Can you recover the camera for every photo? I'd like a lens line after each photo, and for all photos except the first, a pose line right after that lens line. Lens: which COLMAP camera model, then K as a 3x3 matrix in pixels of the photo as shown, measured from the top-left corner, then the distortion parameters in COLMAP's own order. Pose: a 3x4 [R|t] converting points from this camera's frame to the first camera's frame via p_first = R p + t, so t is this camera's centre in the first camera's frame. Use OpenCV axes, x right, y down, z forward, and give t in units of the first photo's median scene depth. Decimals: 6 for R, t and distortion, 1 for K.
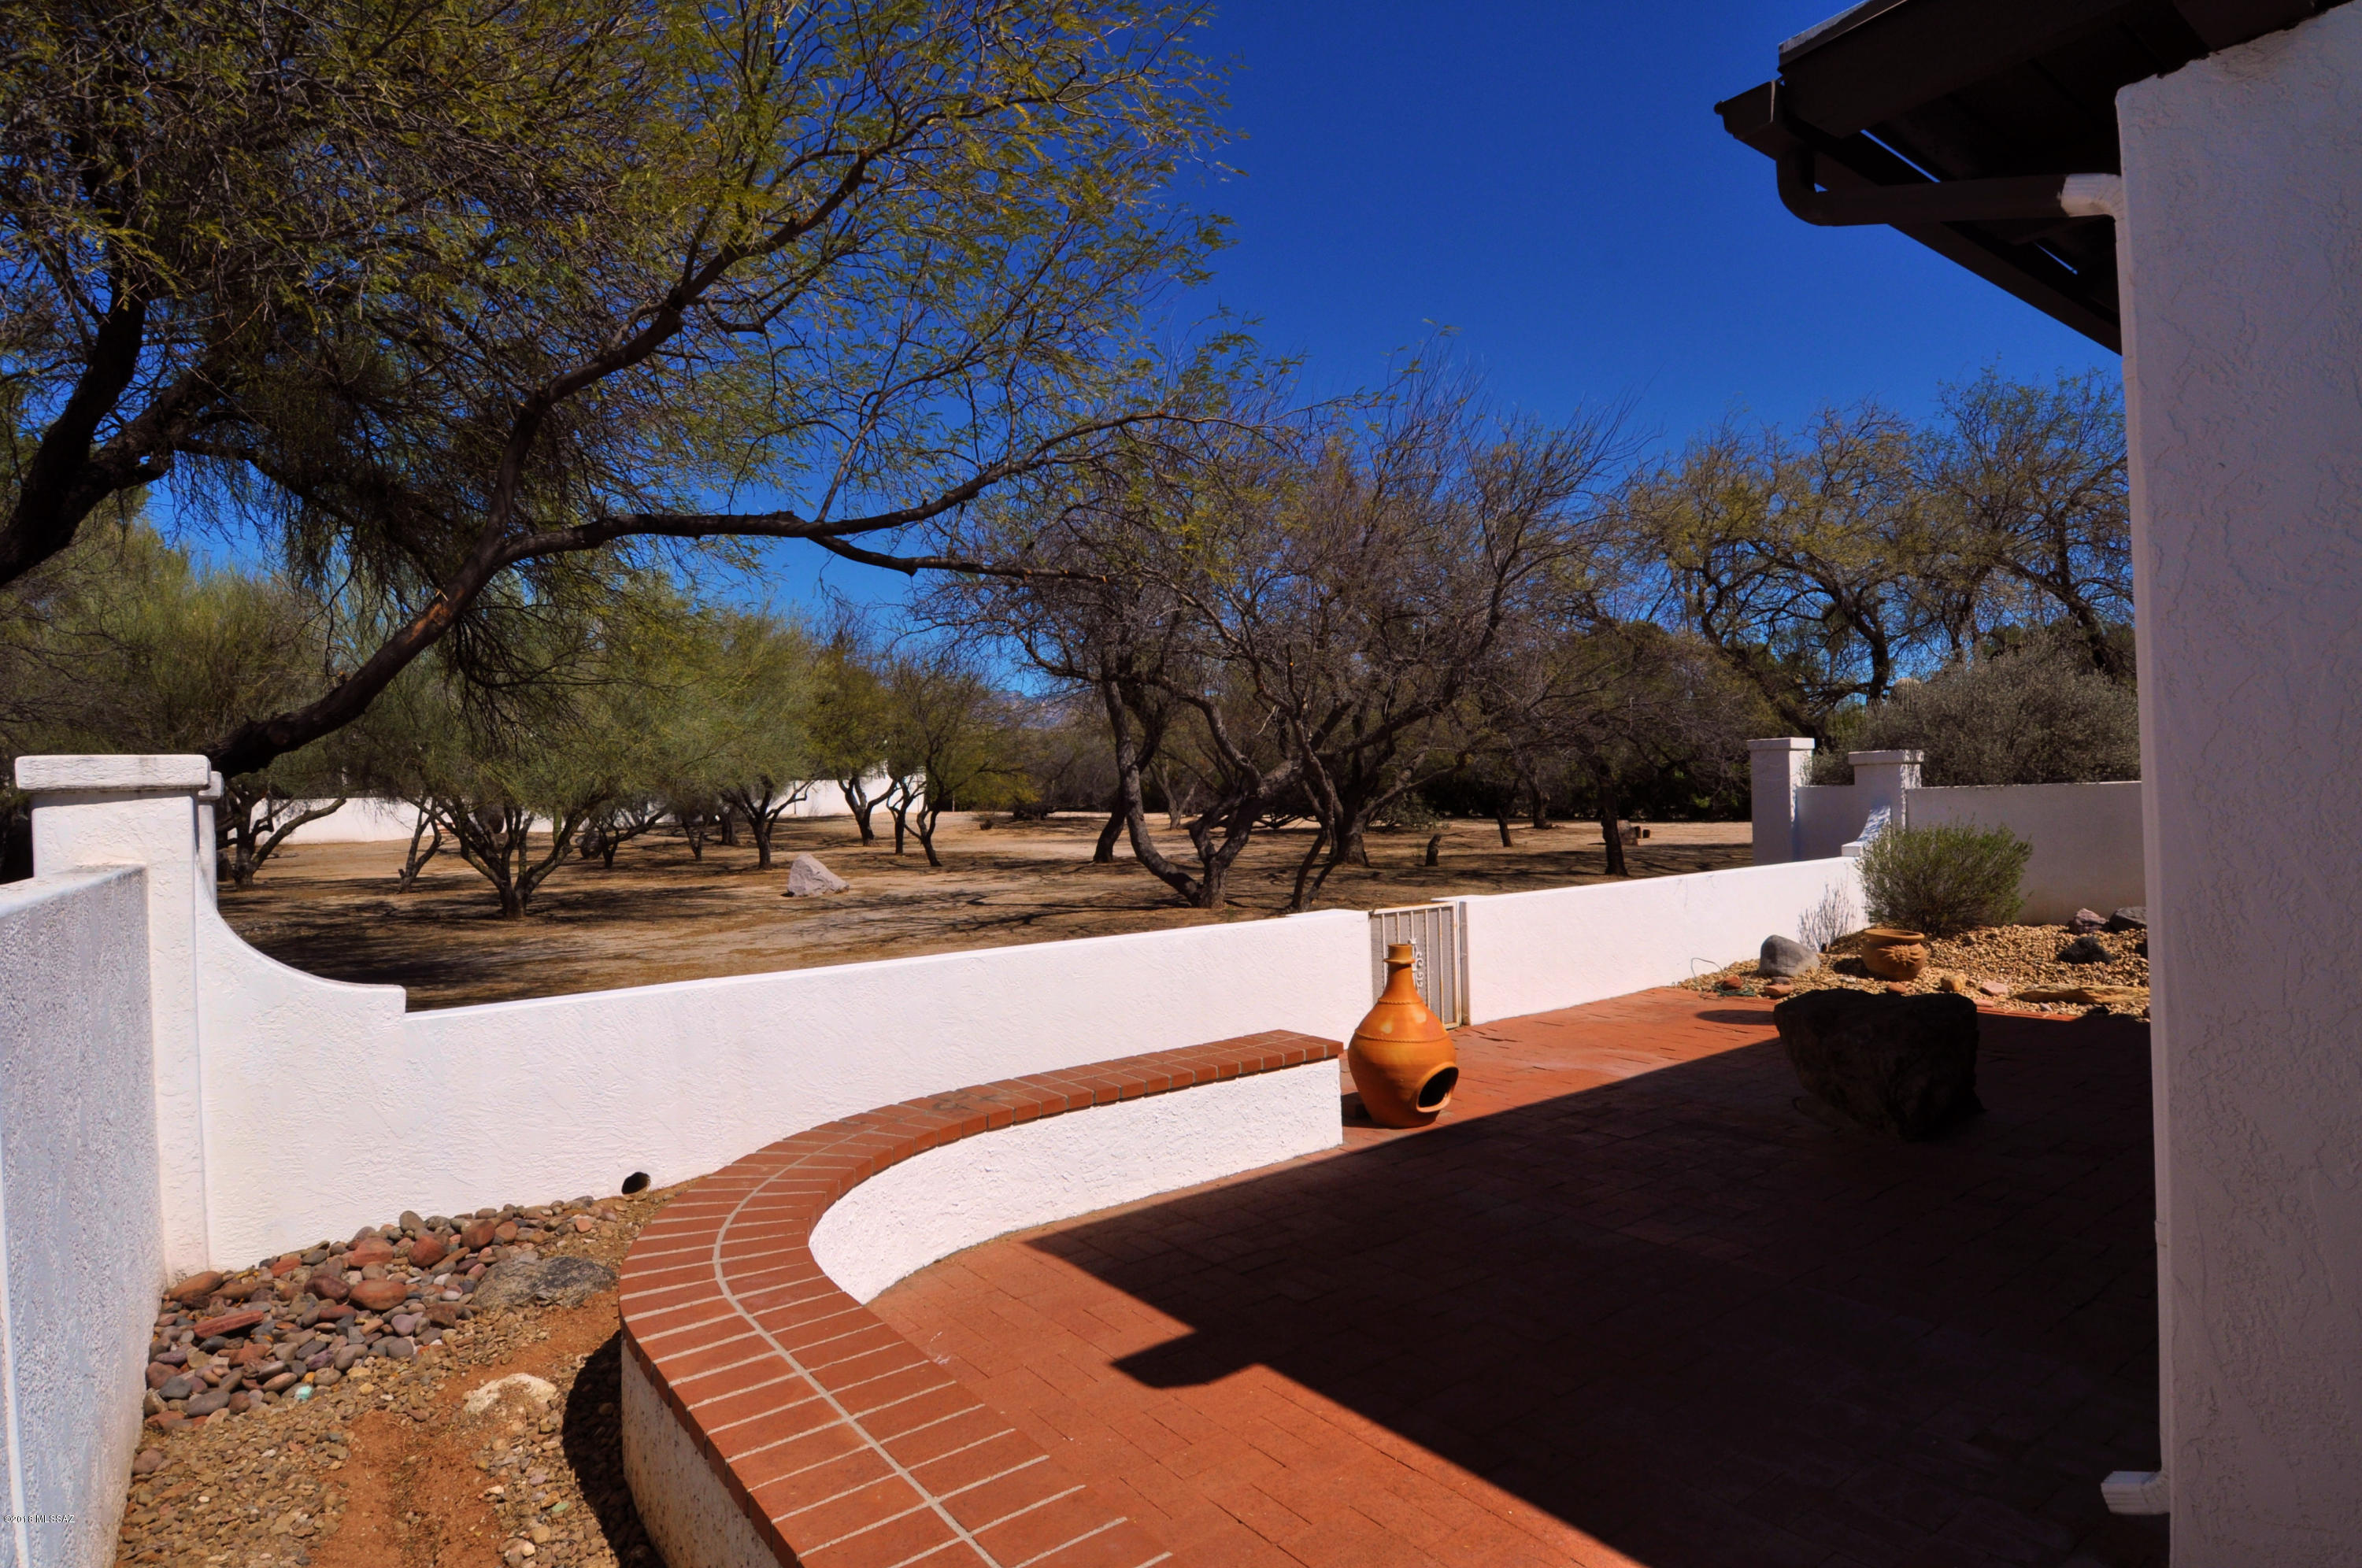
lens RADIAL K [[1237.4, 0, 1181.0], [0, 1237.4, 784.0], [0, 0, 1]] dist [0.049660, -0.059726]
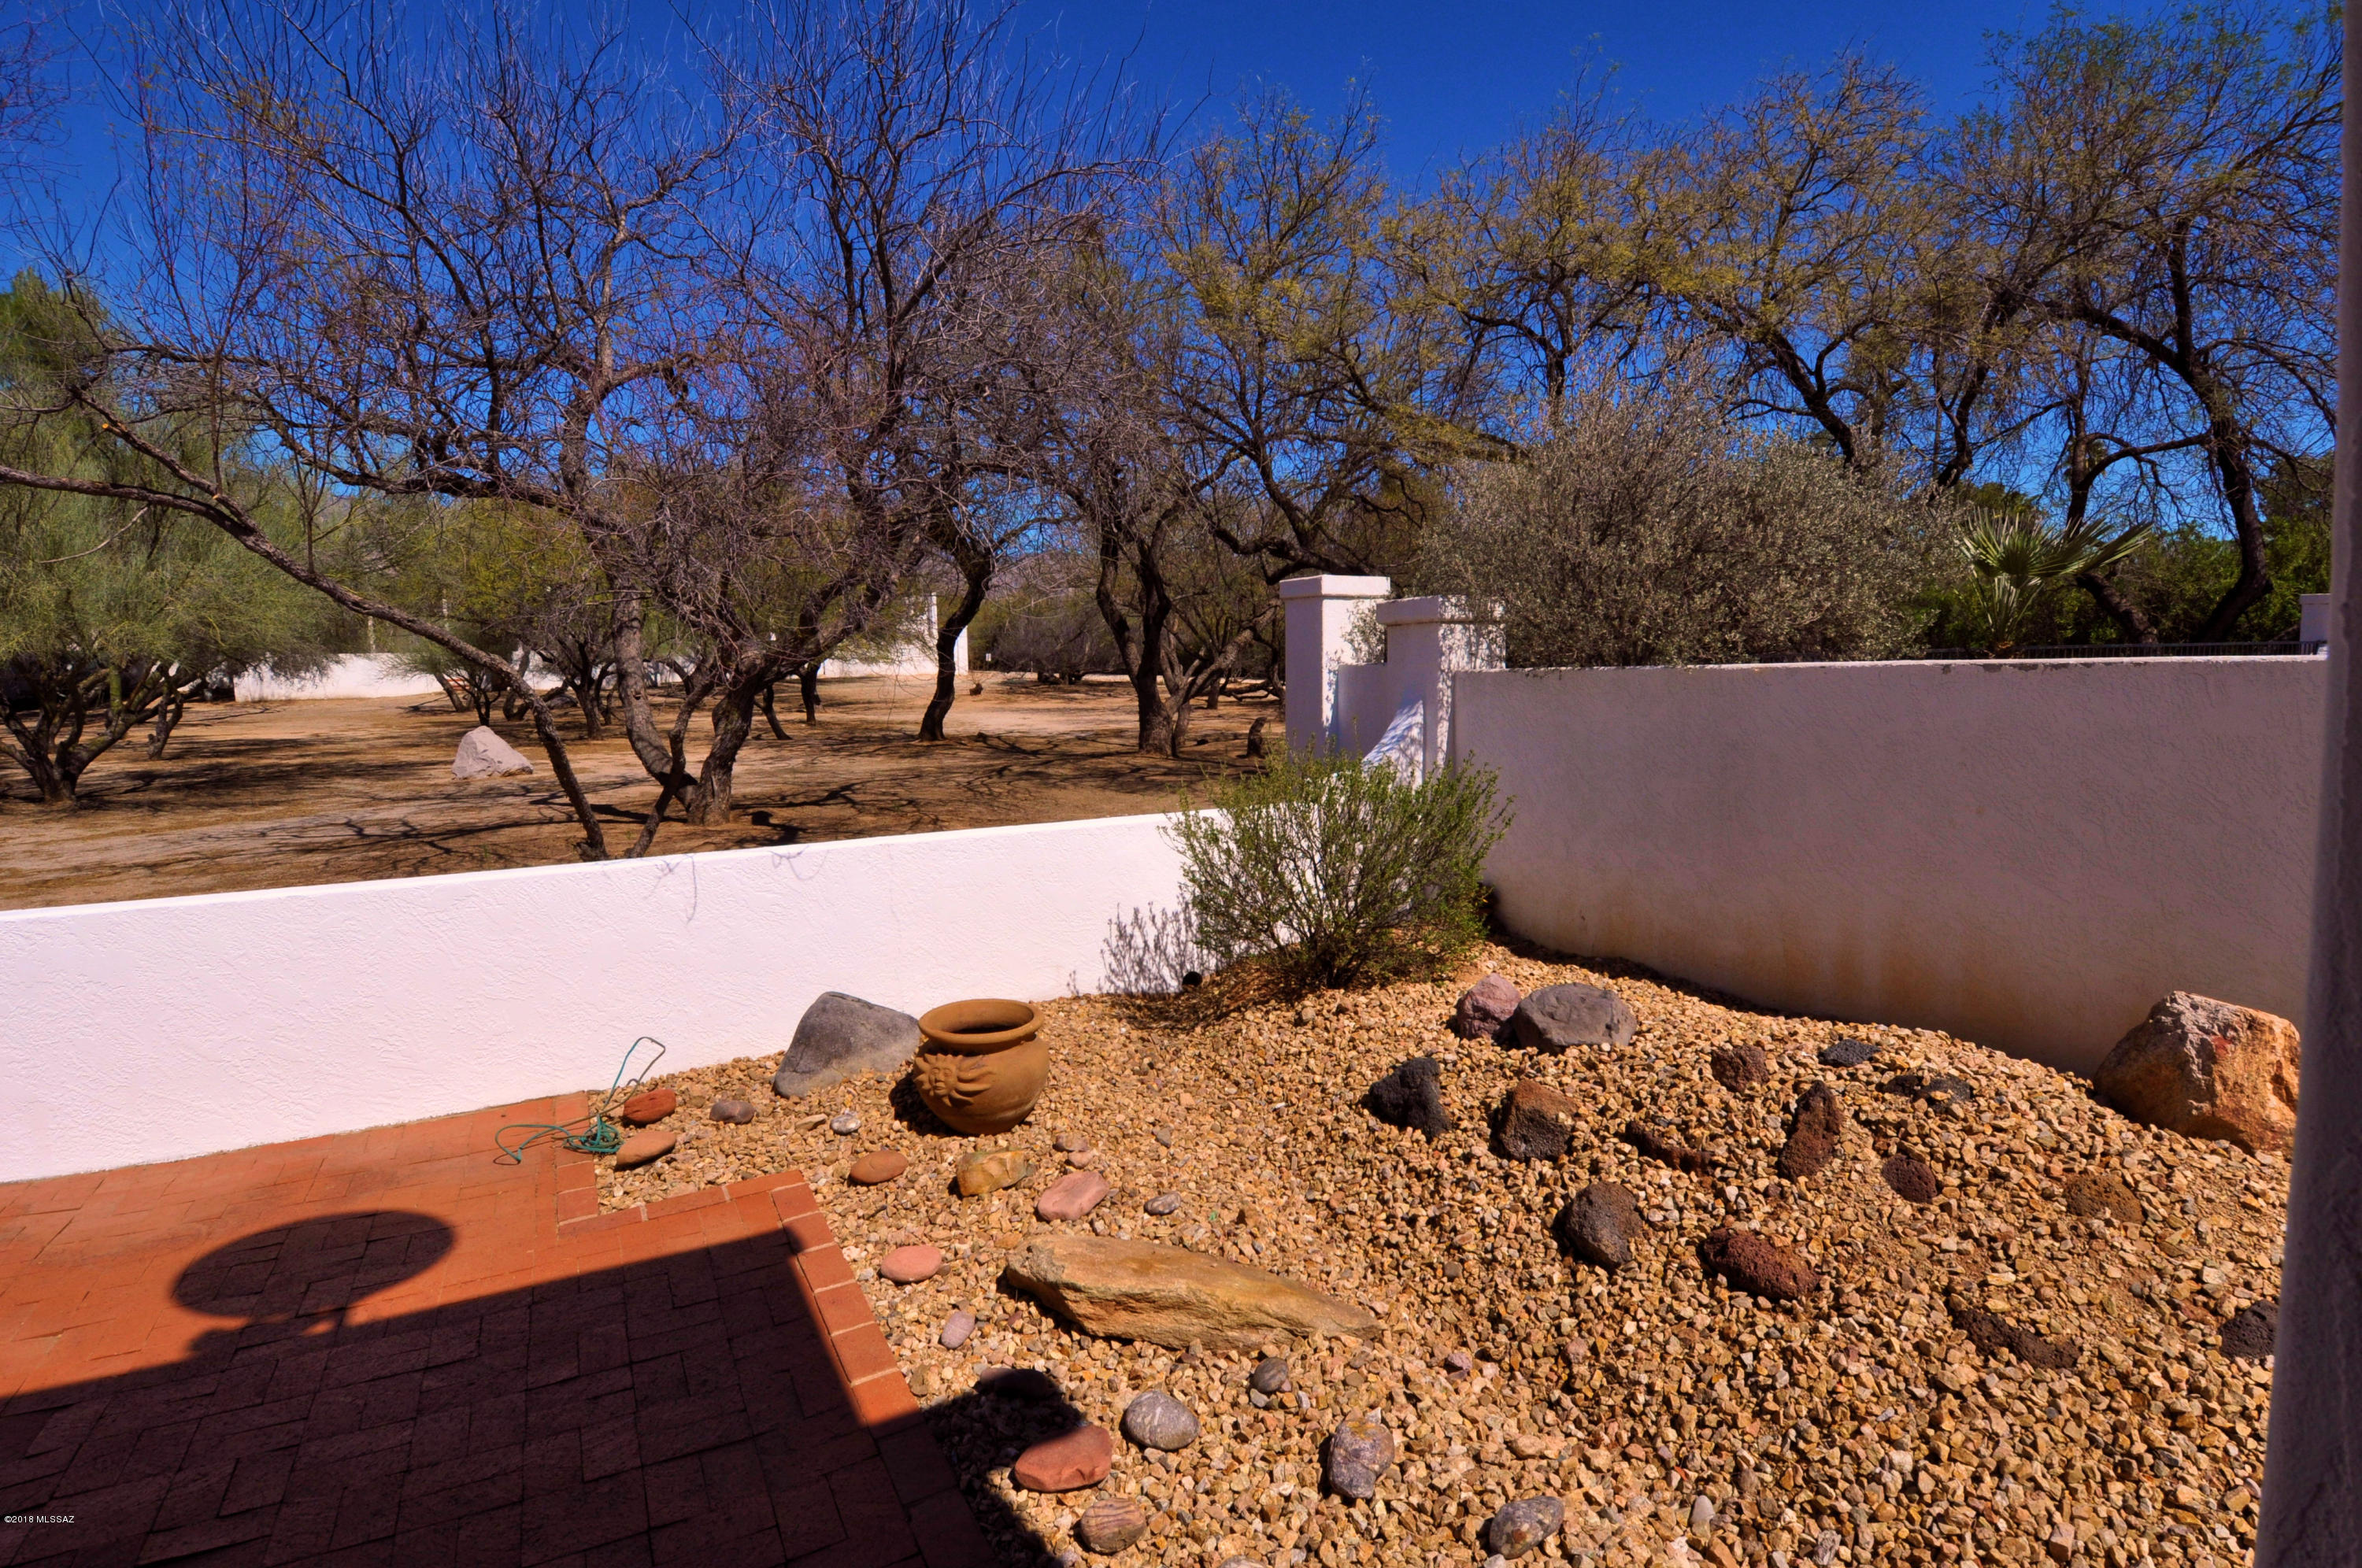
lens RADIAL K [[1237.4, 0, 1181.0], [0, 1237.4, 784.0], [0, 0, 1]] dist [0.049660, -0.059726]
pose [[0.987034, 0.025201, -0.158521, 0.801306], [-0.007254, 0.993592, 0.112789, -0.010469], [0.160347, -0.110177, 0.980892, 0.683355]]
